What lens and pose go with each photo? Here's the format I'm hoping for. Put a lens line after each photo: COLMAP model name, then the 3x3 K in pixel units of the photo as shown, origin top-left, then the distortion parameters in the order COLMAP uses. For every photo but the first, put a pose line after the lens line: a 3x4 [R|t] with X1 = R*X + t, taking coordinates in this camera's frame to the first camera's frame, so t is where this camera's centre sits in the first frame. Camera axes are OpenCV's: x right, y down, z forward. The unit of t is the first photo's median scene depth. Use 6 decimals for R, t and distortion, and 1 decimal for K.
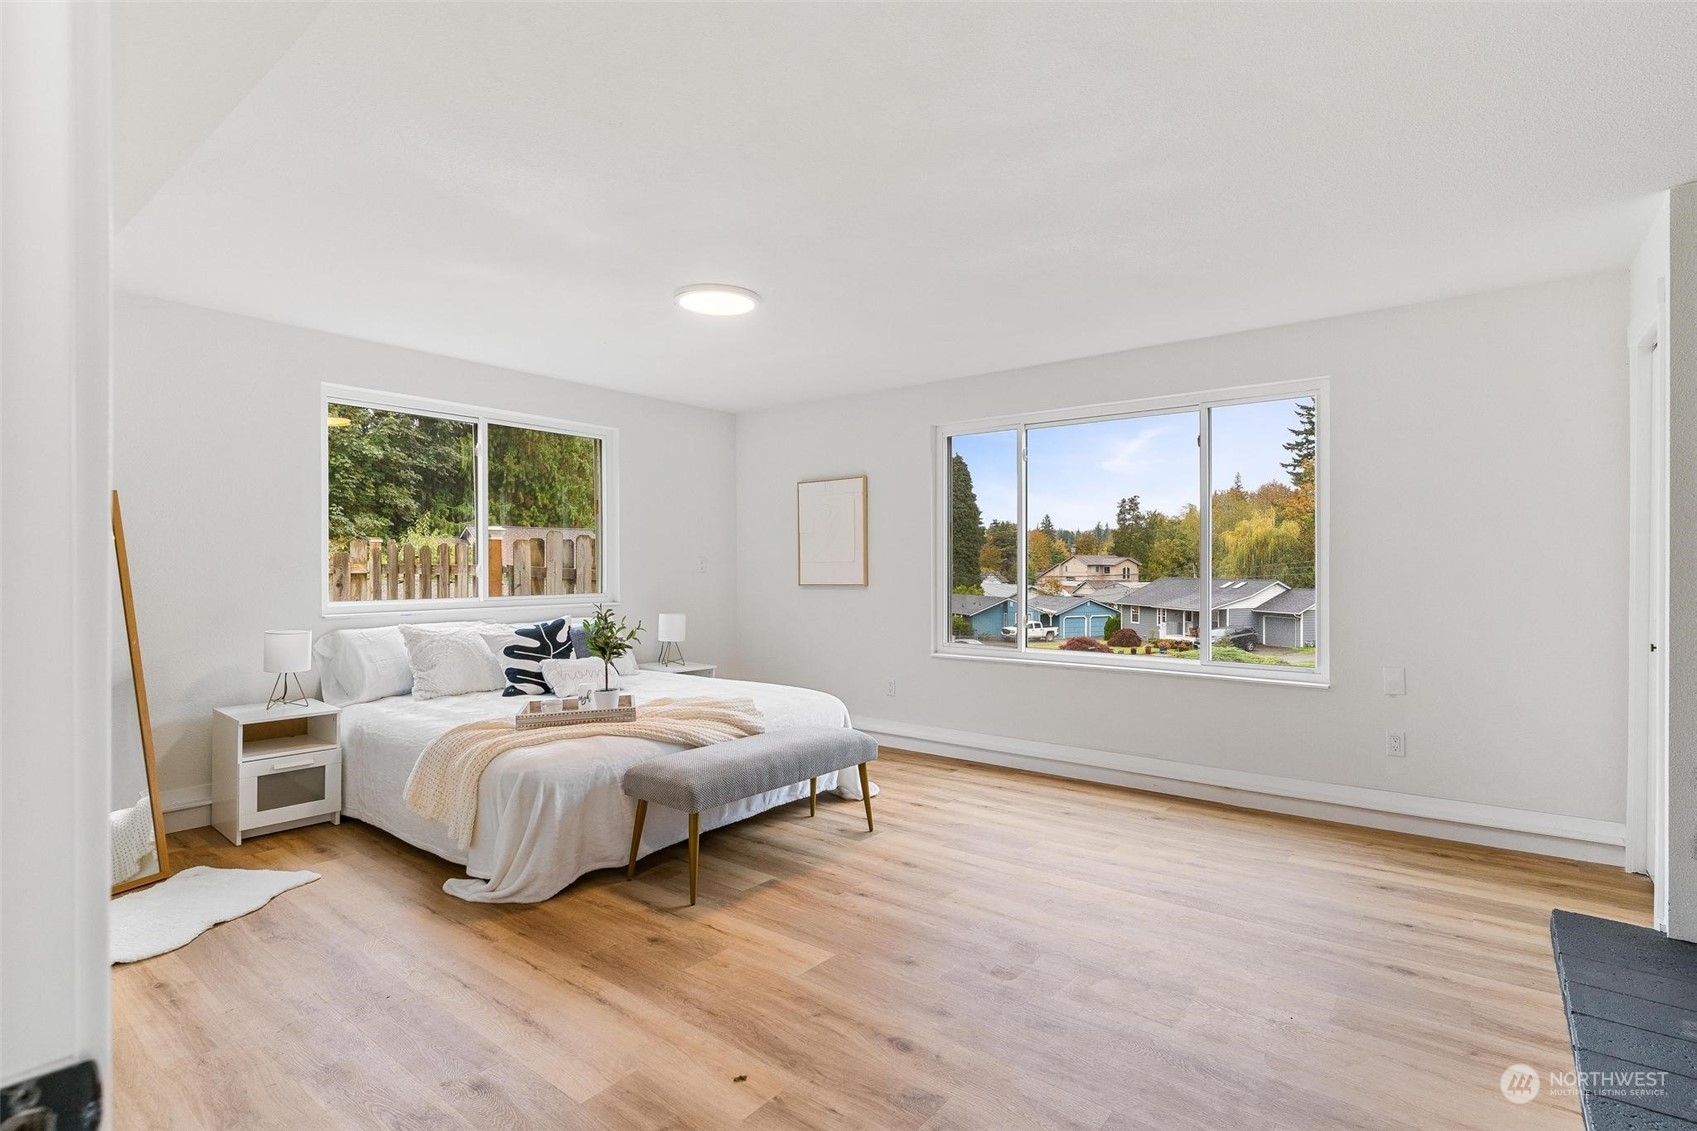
lens RADIAL K [[809.5, 0, 849.0], [0, 809.5, 565.0], [0, 0, 1]] dist [-0.000948, 0.001948]
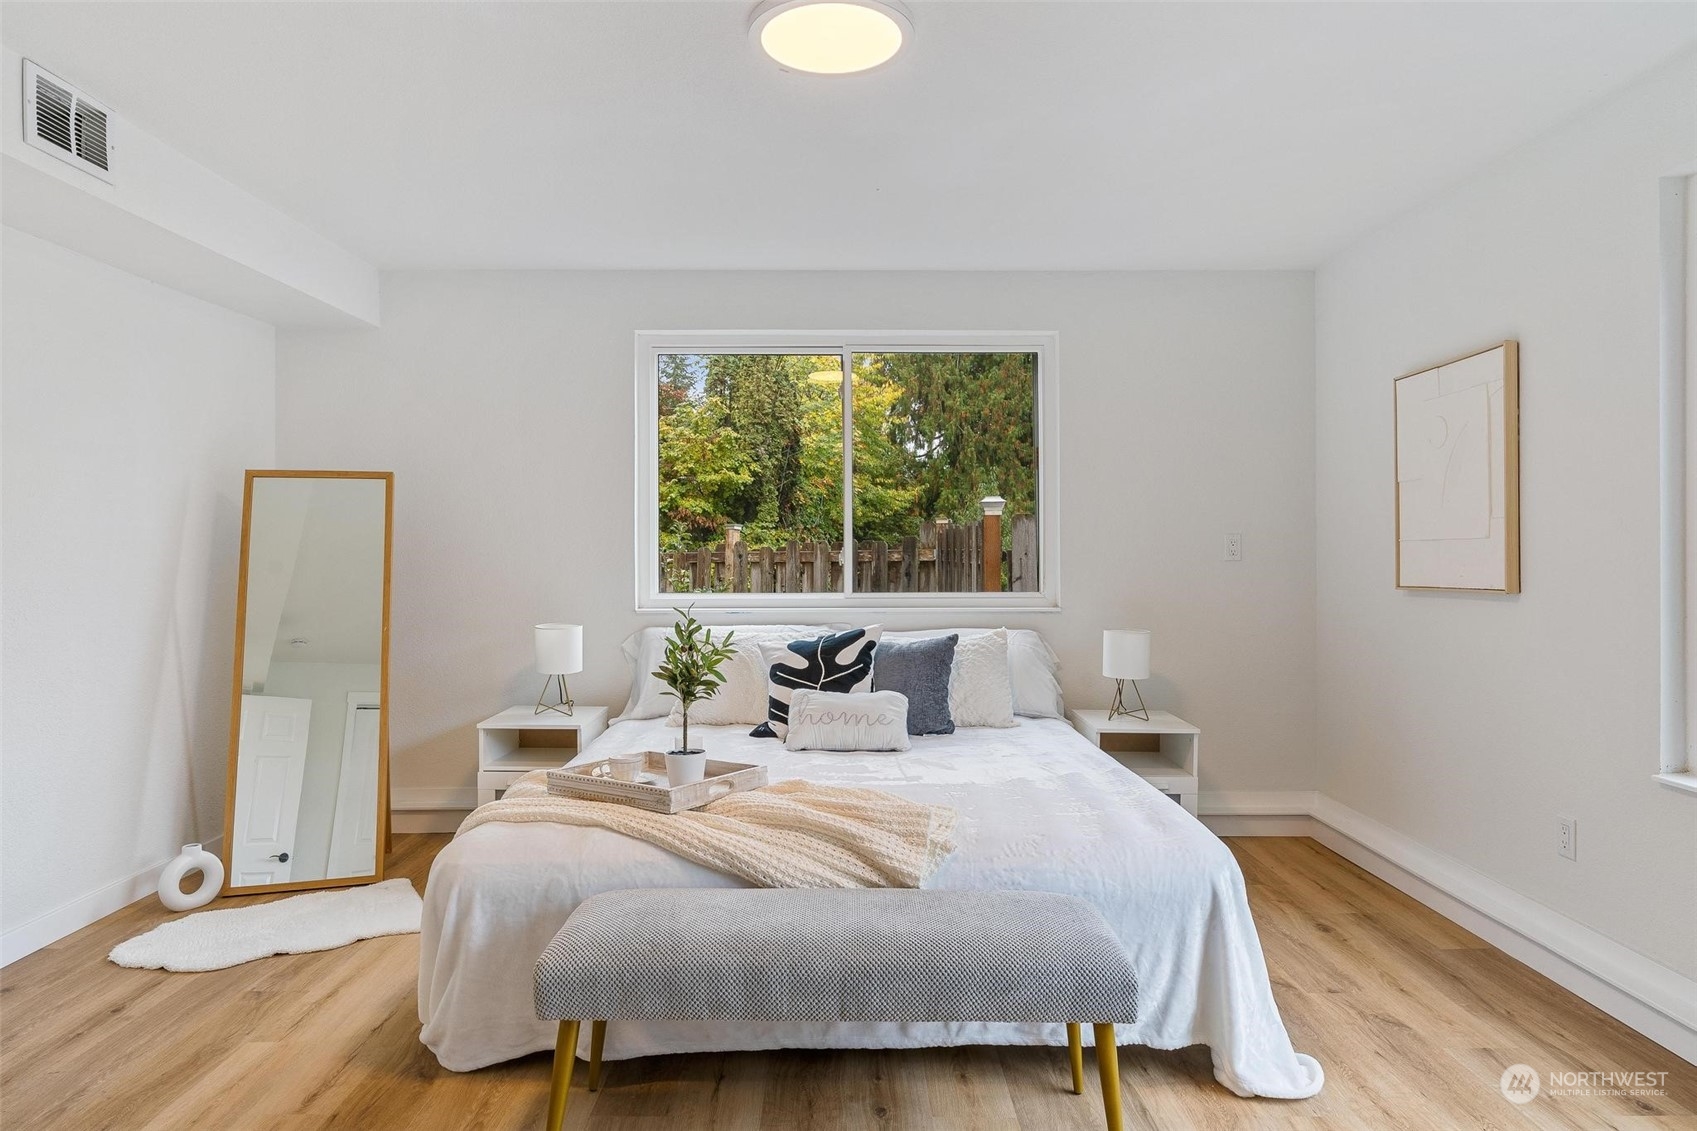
lens RADIAL K [[1009.0, 0, 864.5], [0, 1009.0, 557.2], [0, 0, 1]] dist [-0.005070, 0.003300]
pose [[0.627405, 0.000608, -0.778693, 0.323061], [0.001794, 0.999996, 0.002226, 0.007223], [0.778691, -0.002793, 0.627401, 0.555530]]
